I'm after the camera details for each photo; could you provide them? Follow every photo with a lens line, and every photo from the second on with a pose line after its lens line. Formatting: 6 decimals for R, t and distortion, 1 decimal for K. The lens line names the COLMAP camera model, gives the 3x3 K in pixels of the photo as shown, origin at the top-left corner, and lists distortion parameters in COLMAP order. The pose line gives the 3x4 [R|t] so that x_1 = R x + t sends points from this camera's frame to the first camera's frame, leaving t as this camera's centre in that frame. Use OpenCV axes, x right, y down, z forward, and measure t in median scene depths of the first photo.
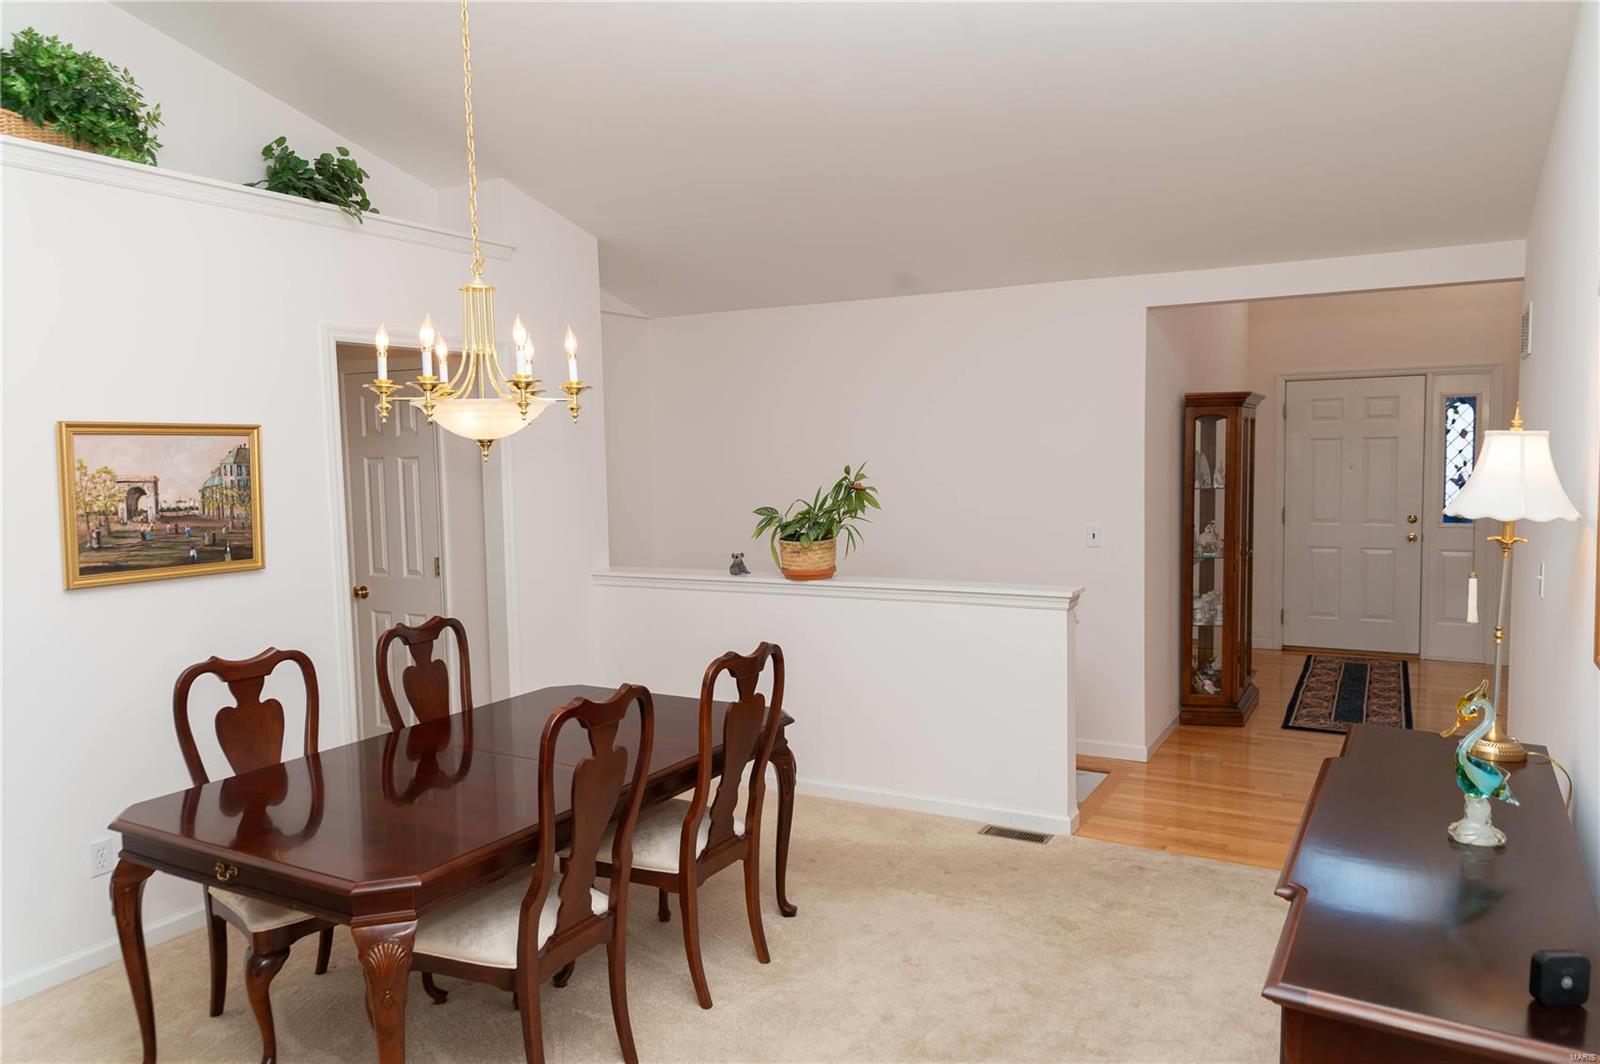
lens RADIAL K [[1115.2, 0, 805.1], [0, 1115.2, 537.2], [0, 0, 1]] dist [0.004607, 0.003521]
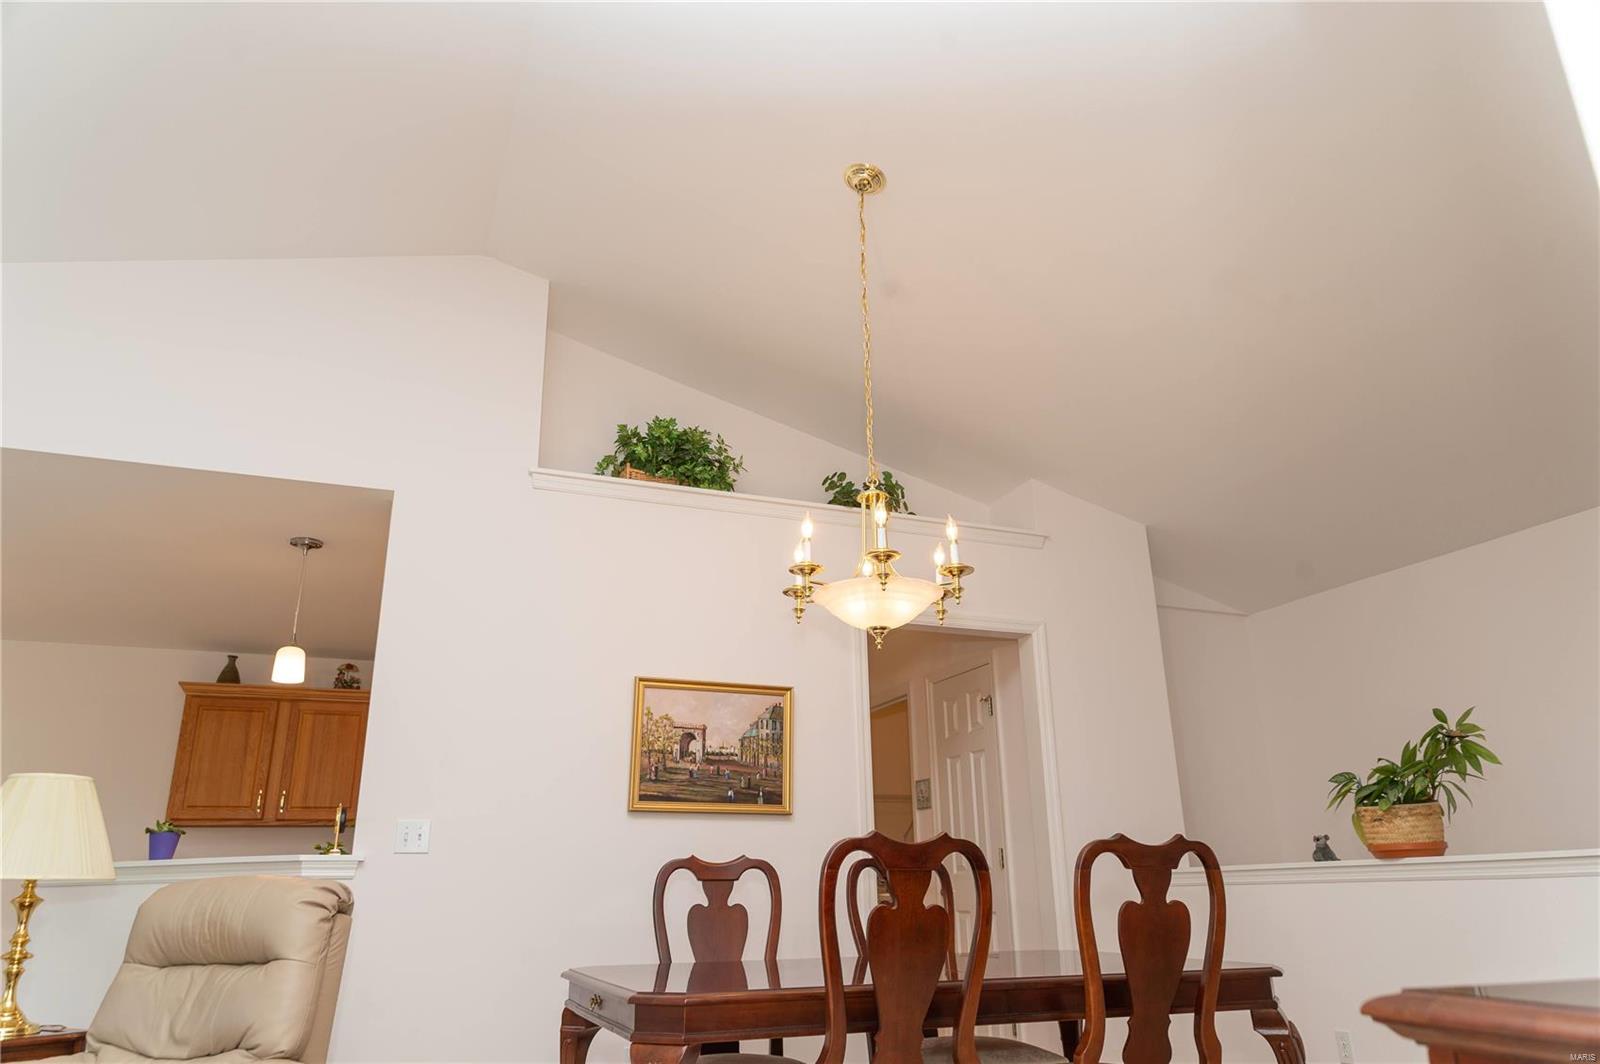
lens RADIAL K [[1064.6, 0, 797.4], [0, 1064.6, 539.0], [0, 0, 1]] dist [0.023090, -0.017391]
pose [[0.771853, -0.192777, -0.605871, 0.232982], [-0.052789, 0.930205, -0.363225, 0.169199], [0.633606, 0.312340, 0.707805, 0.175280]]
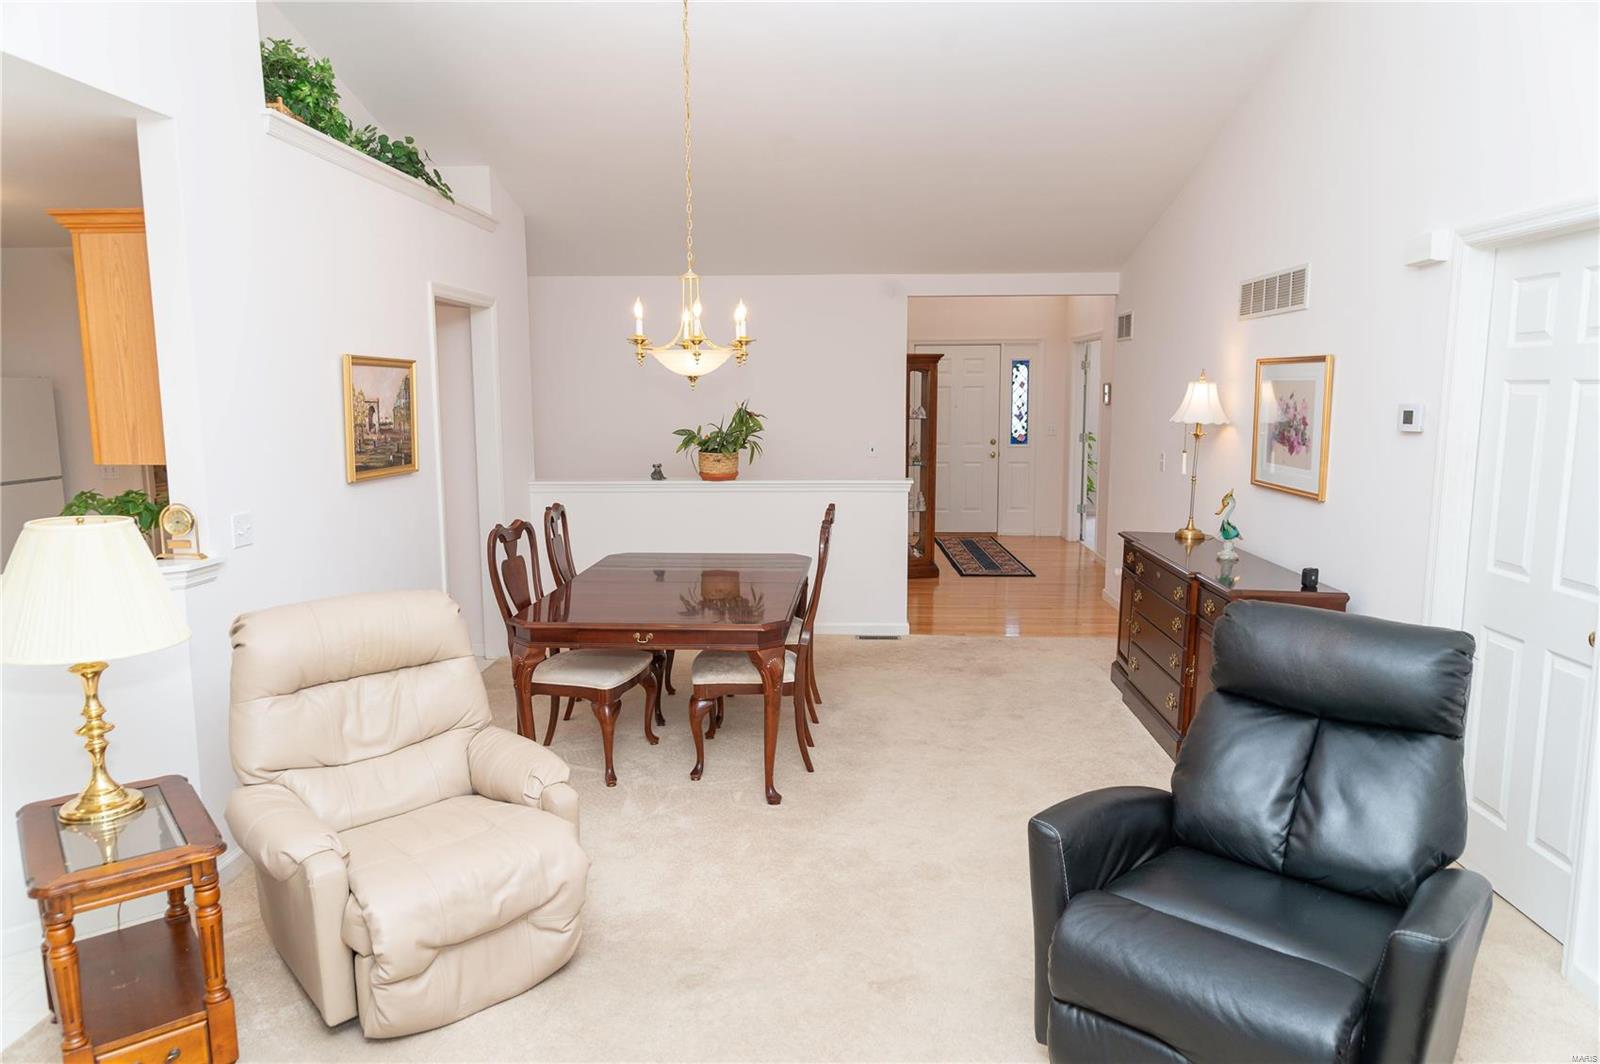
lens RADIAL K [[1064.6, 0, 797.4], [0, 1064.6, 539.0], [0, 0, 1]] dist [0.023090, -0.017391]
pose [[0.894139, -0.048385, 0.445169, -0.689784], [0.024557, 0.997947, 0.059142, 0.046915], [-0.447117, -0.041949, 0.893491, -0.333147]]
